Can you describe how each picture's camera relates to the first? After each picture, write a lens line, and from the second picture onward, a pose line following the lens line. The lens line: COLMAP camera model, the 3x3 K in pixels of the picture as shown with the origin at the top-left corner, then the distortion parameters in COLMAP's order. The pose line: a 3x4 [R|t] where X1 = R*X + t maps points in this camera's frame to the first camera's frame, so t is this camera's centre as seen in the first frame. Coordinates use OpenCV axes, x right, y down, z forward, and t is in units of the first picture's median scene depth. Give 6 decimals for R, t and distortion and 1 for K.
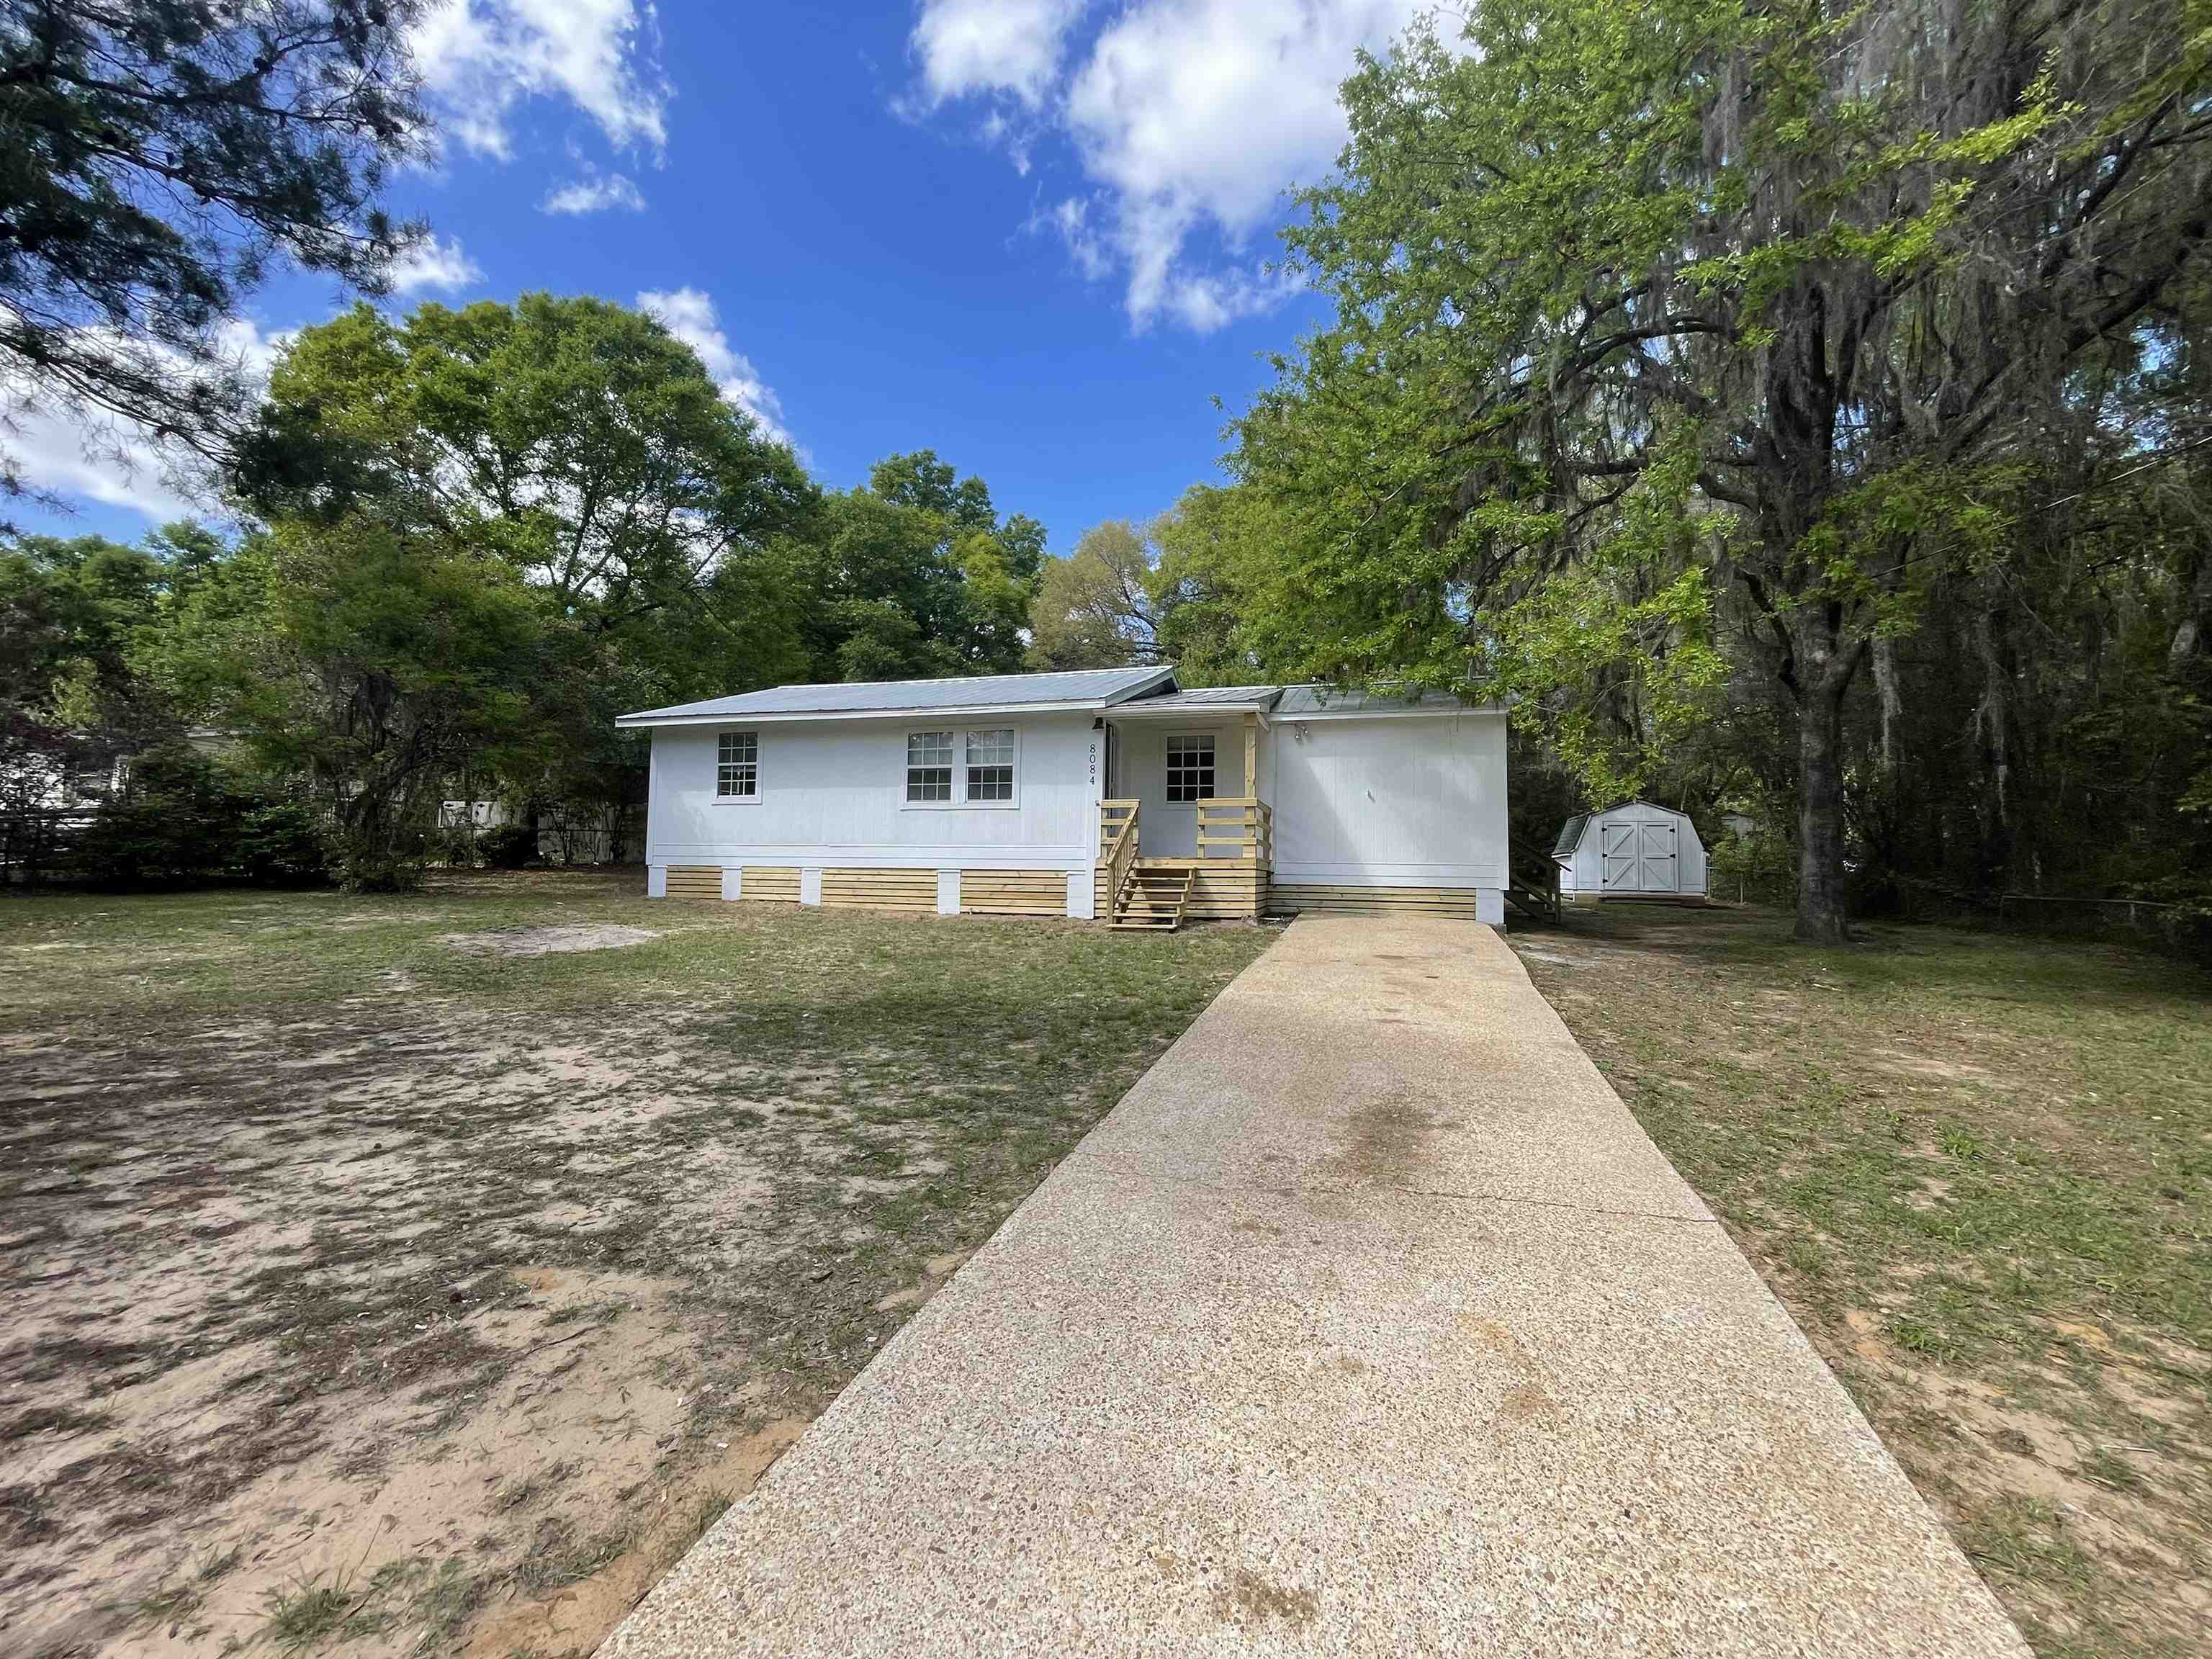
lens RADIAL K [[884.9, 0, 1106.0], [0, 884.9, 829.5], [0, 0, 1]] dist [-0.000808, -0.000194]
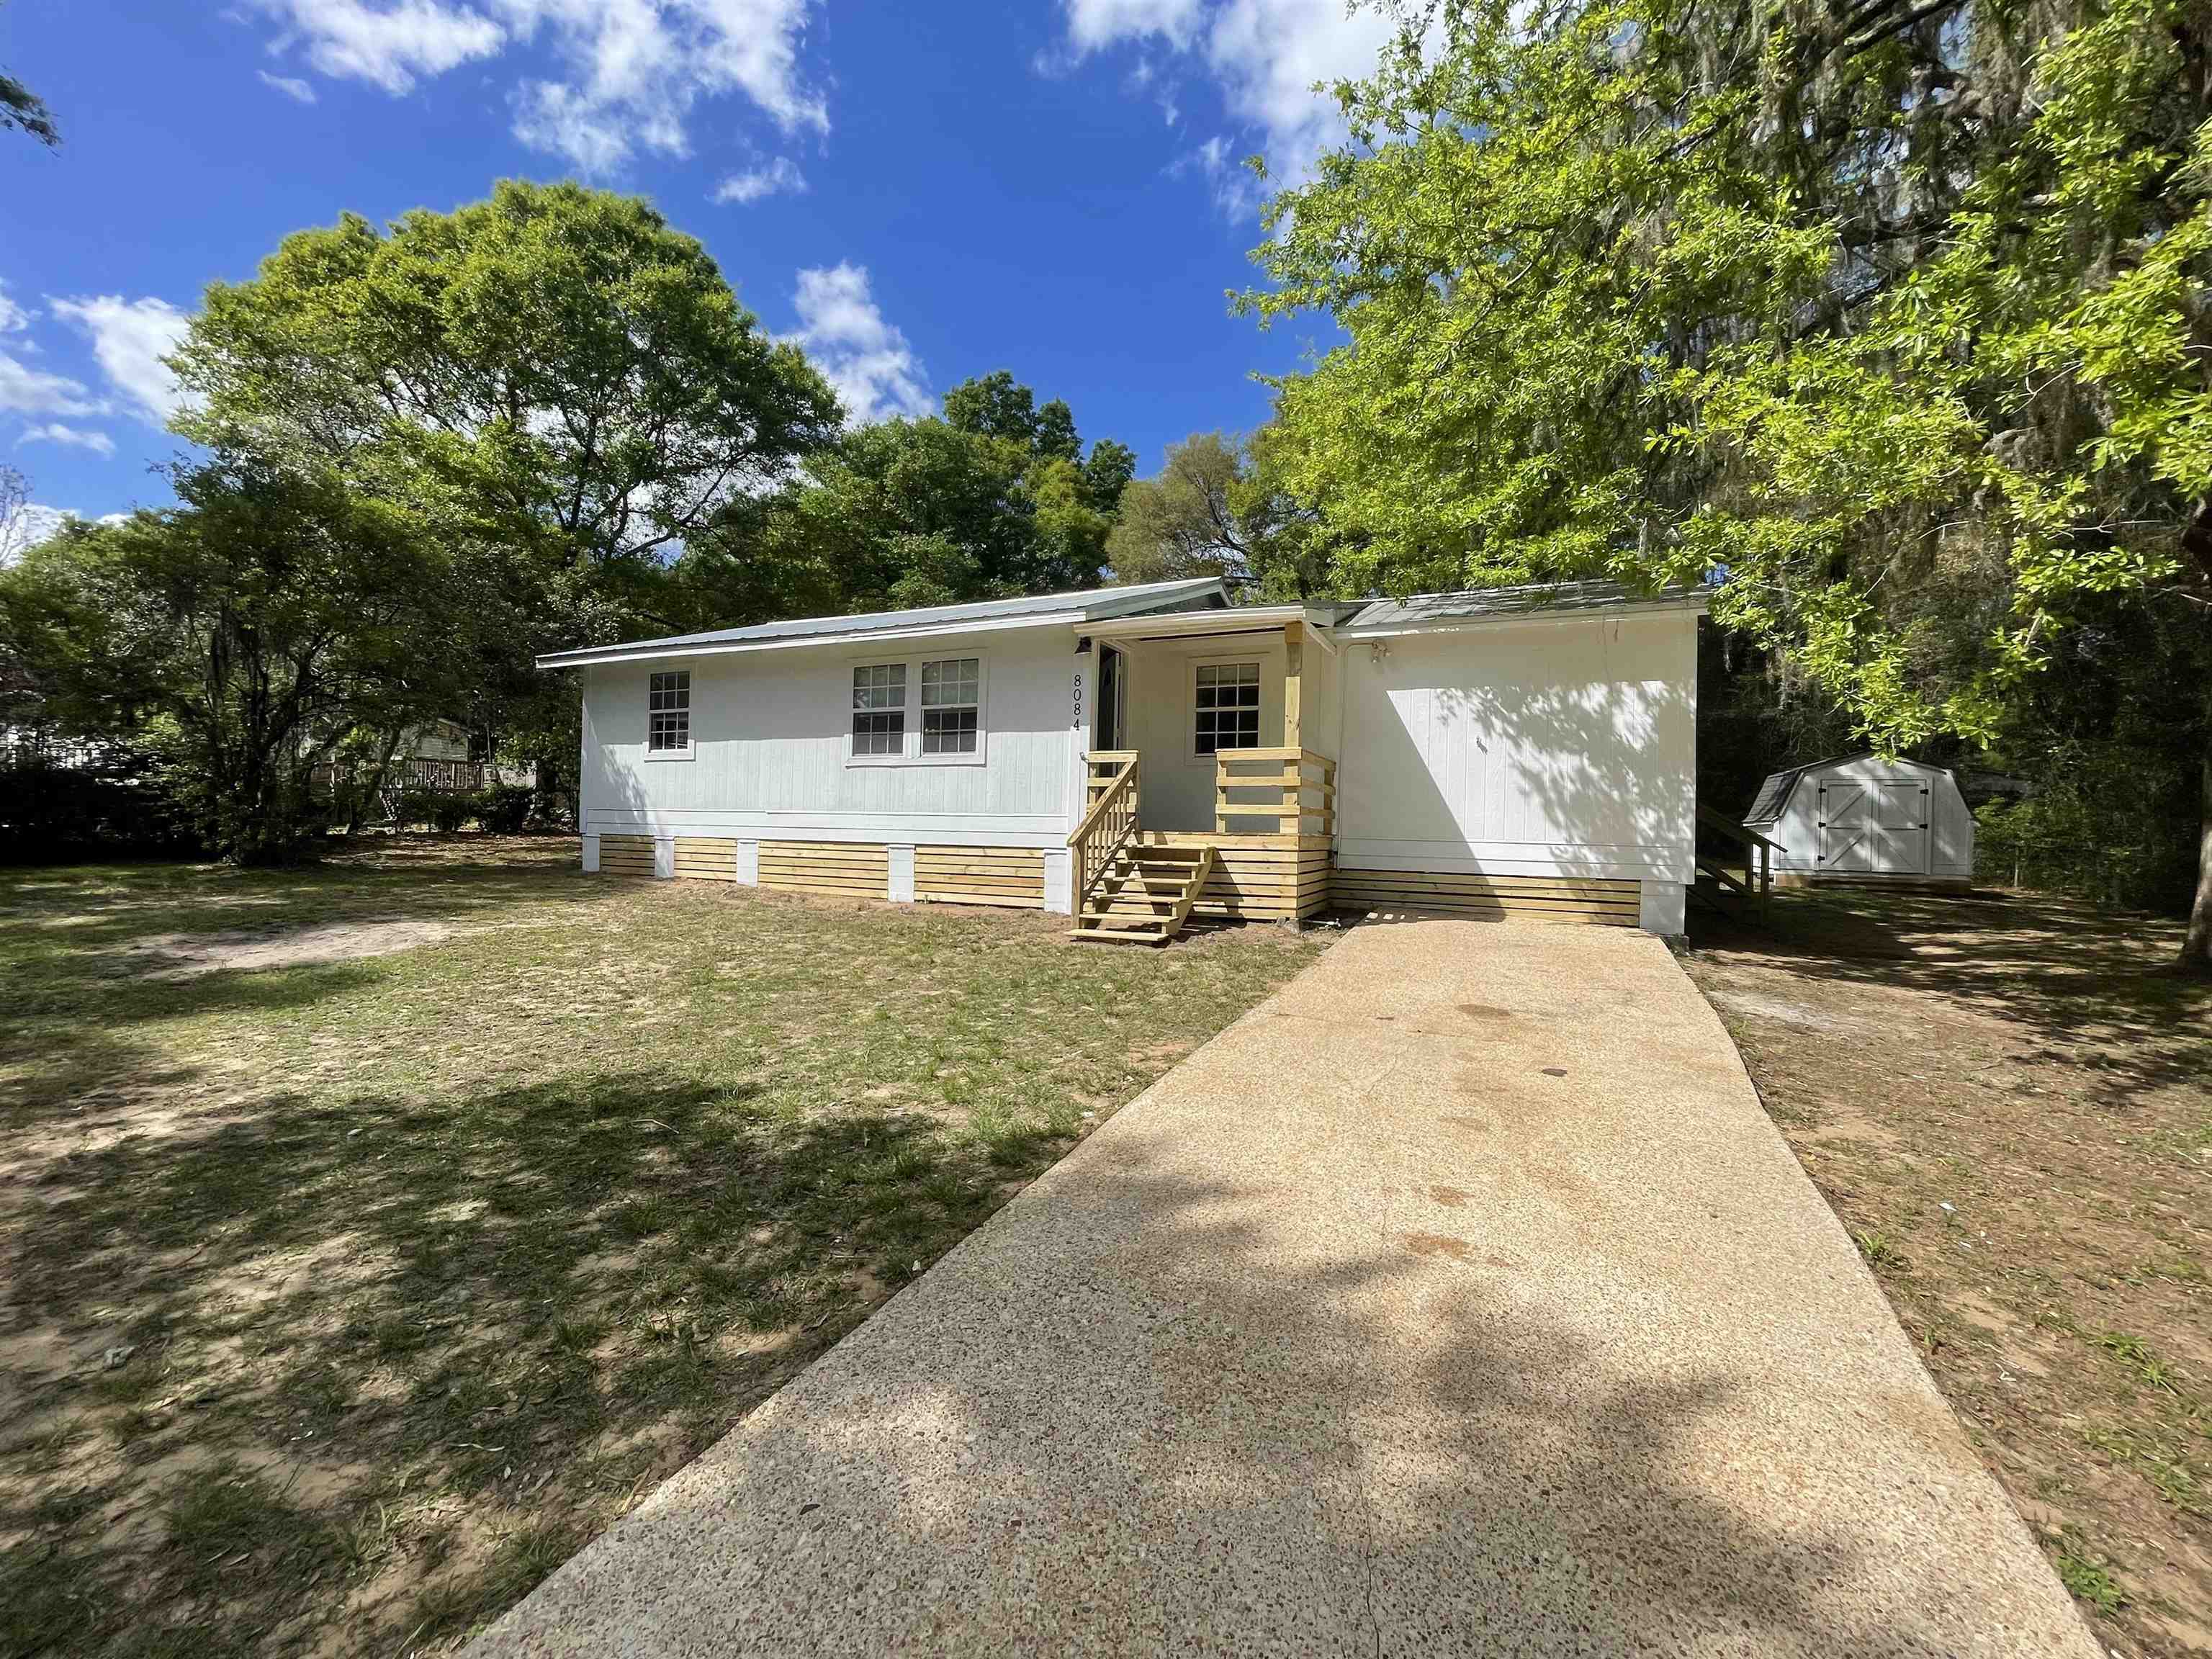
lens RADIAL K [[886.2, 0, 1108.1], [0, 886.2, 826.7], [0, 0, 1]] dist [0.000910, 0.000145]
pose [[0.989860, 0.006213, -0.141911, 0.106779], [0.000056, 0.999026, 0.044125, -0.003808], [0.142047, -0.043685, 0.988895, 0.263091]]
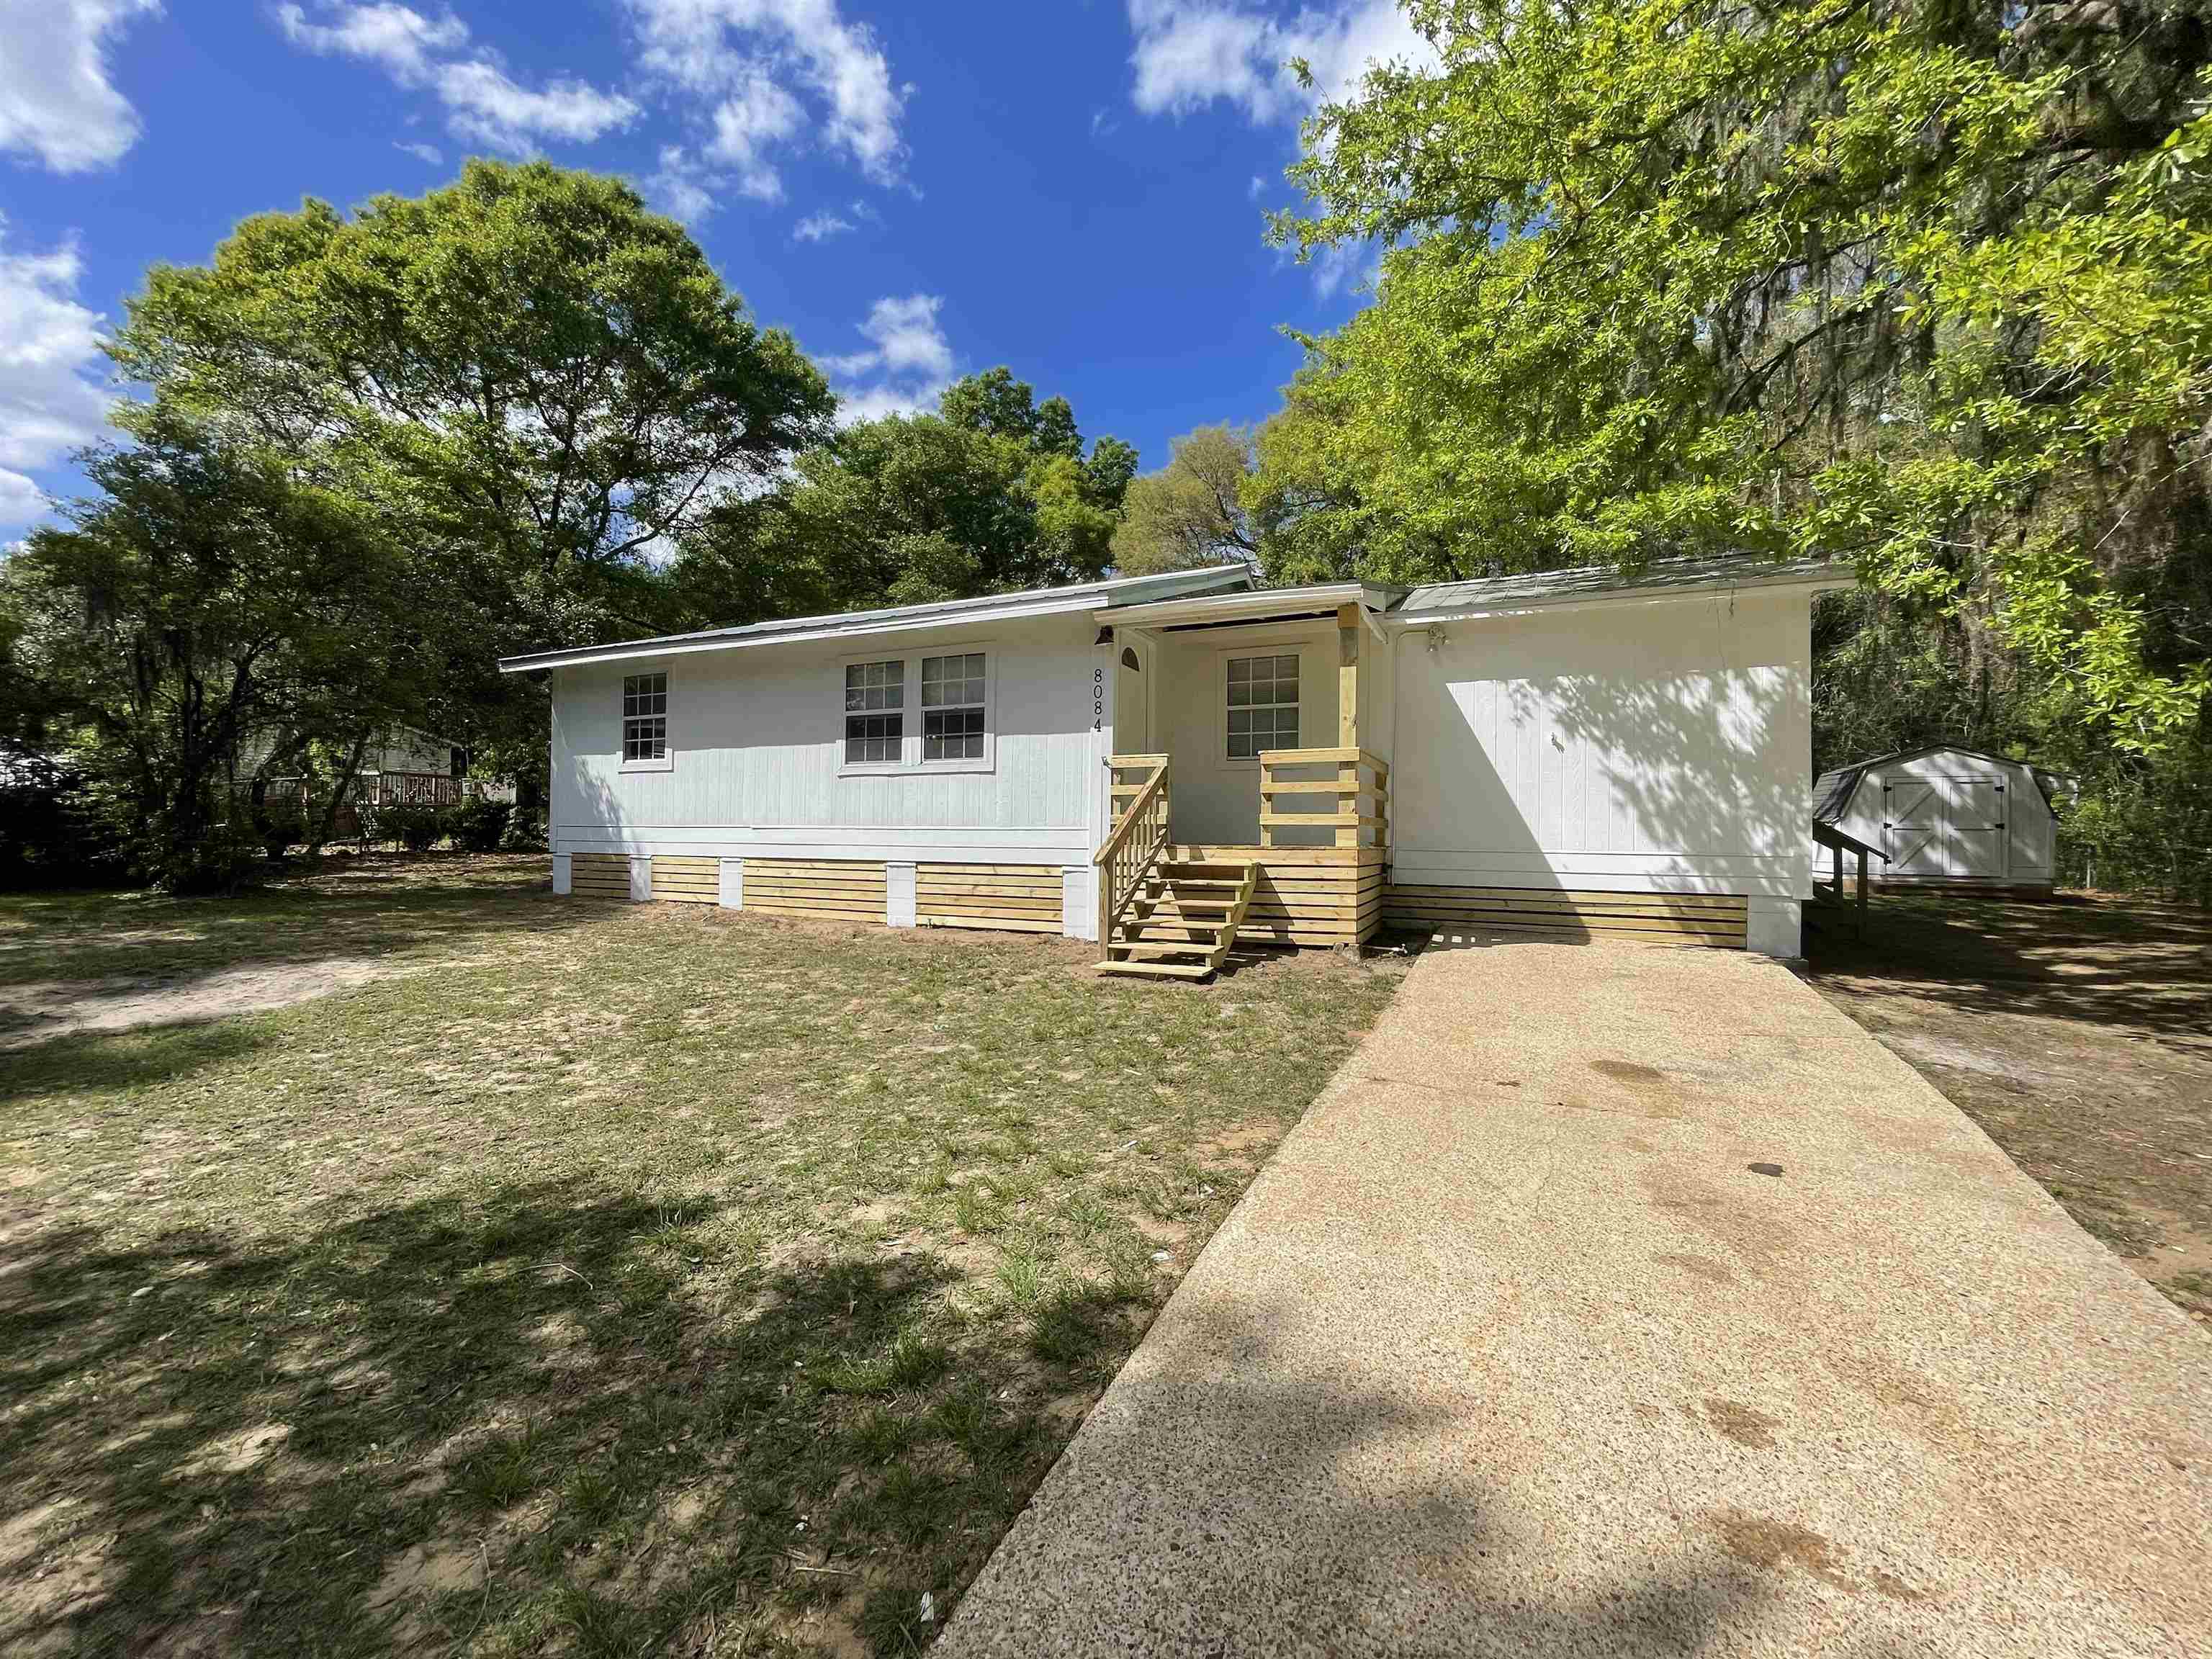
lens RADIAL K [[884.9, 0, 1106.0], [0, 884.9, 829.5], [0, 0, 1]] dist [-0.000808, -0.000194]
pose [[0.989456, -0.006025, -0.144708, 0.077588], [0.011963, 0.999120, 0.040200, -0.005545], [0.144338, -0.041507, 0.988657, 0.341408]]
